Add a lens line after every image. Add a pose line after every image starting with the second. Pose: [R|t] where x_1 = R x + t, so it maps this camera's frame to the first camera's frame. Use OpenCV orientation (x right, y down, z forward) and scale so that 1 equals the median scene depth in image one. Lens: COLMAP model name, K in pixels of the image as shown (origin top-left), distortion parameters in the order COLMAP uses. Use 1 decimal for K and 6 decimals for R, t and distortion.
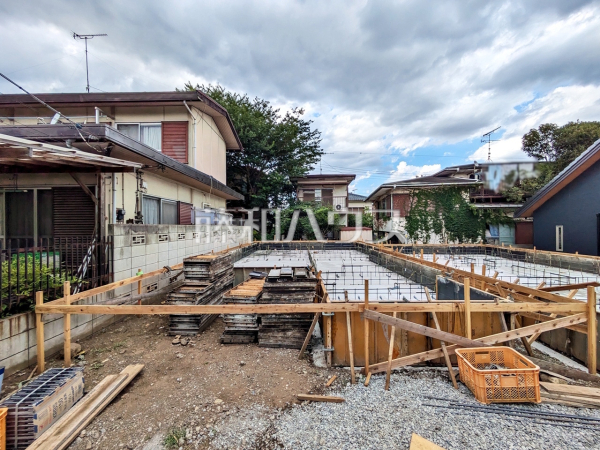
lens RADIAL K [[238.3, 0, 298.5], [0, 238.3, 226.9], [0, 0, 1]] dist [0.003467, 0.000680]
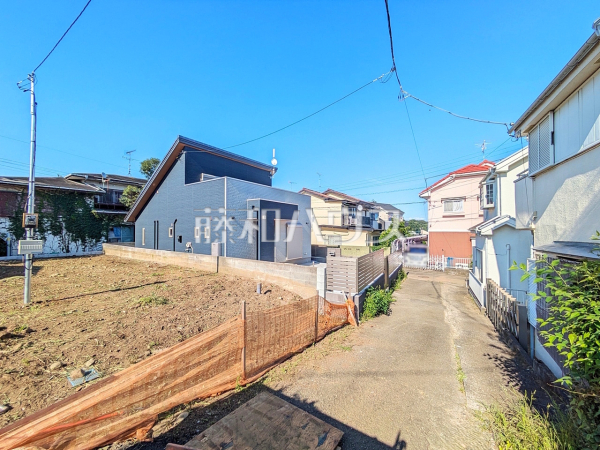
lens RADIAL K [[238.3, 0, 298.5], [0, 238.3, 226.9], [0, 0, 1]] dist [0.003467, 0.000680]
pose [[0.452578, 0.015722, 0.891586, 0.140037], [-0.000027, 0.999845, -0.017618, 0.010718], [-0.891725, 0.007949, 0.452509, -0.397940]]
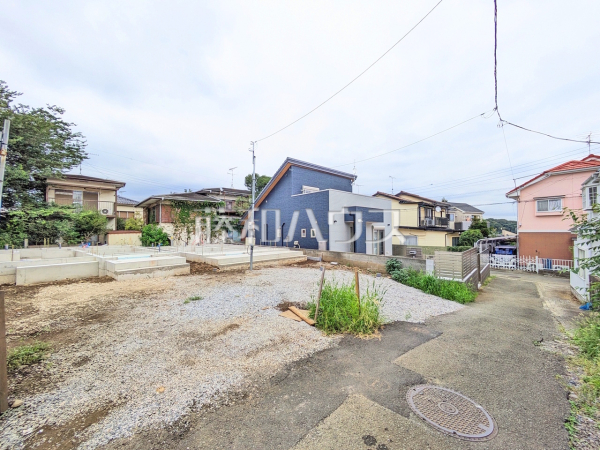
lens RADIAL K [[238.3, 0, 298.5], [0, 238.3, 226.9], [0, 0, 1]] dist [0.003467, 0.000680]
pose [[0.642429, 0.015154, 0.766195, -0.102721], [0.002865, 0.999750, -0.022176, 0.010846], [-0.766340, 0.016441, 0.642225, -0.363418]]
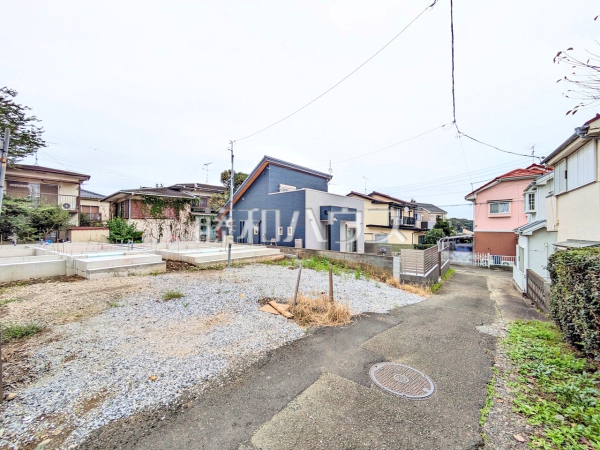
lens RADIAL K [[238.3, 0, 298.5], [0, 238.3, 226.9], [0, 0, 1]] dist [0.003467, 0.000680]
pose [[0.561638, 0.011305, 0.827306, -0.124385], [-0.005584, 0.999936, -0.009873, 0.006608], [-0.827364, 0.000925, 0.561665, -0.375205]]
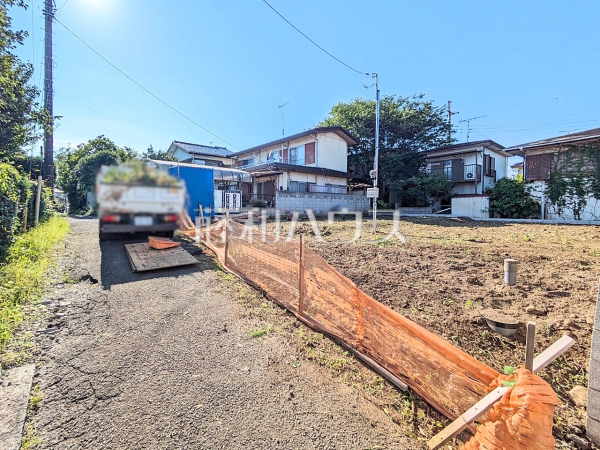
lens RADIAL K [[264.9, 0, 266.1], [0, 264.9, 215.7], [0, 0, 1]] dist [0.002799, 0.000628]
pose [[0.652617, 0.021467, -0.757384, 0.539802], [-0.002486, 0.999654, 0.026193, 0.066981], [0.757684, -0.015211, 0.652445, -0.428386]]
